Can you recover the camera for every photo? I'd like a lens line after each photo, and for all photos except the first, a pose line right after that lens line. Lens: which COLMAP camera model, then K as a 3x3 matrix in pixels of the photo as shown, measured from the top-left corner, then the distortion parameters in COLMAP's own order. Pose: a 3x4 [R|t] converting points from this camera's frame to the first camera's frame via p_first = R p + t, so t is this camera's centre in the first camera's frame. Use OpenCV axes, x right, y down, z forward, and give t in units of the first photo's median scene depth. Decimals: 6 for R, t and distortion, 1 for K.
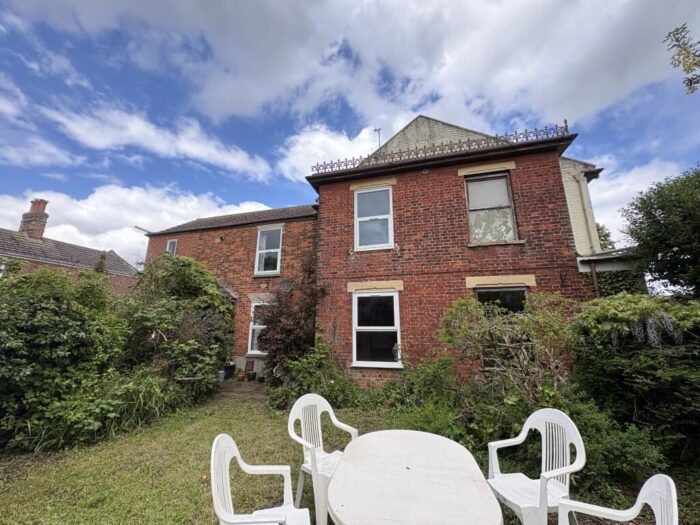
lens RADIAL K [[278.8, 0, 350.0], [0, 278.8, 262.5], [0, 0, 1]] dist [0.003279, 0.000109]
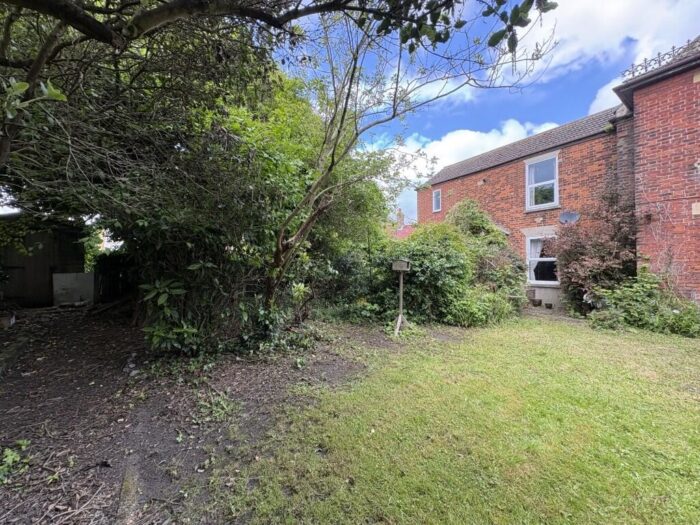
lens RADIAL K [[276.8, 0, 350.0], [0, 276.8, 262.5], [0, 0, 1]] dist [0.002661, 0.000087]
pose [[0.762571, -0.011153, -0.646808, -0.242037], [0.151853, 0.975001, 0.162218, -0.043487], [0.628829, -0.221922, 0.745201, -0.291409]]
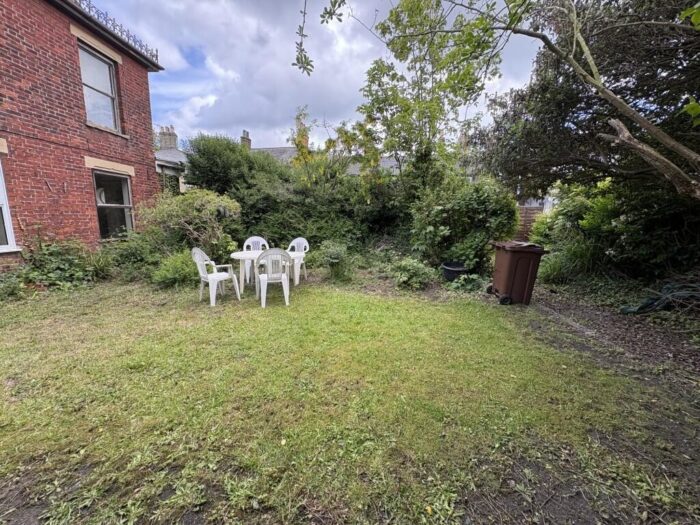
lens RADIAL K [[278.8, 0, 350.0], [0, 278.8, 262.5], [0, 0, 1]] dist [0.003279, 0.000109]
pose [[-0.214115, -0.164739, 0.962817, -0.708437], [-0.243307, 0.963604, 0.110766, 0.066943], [-0.946021, -0.210543, -0.246404, 0.224389]]
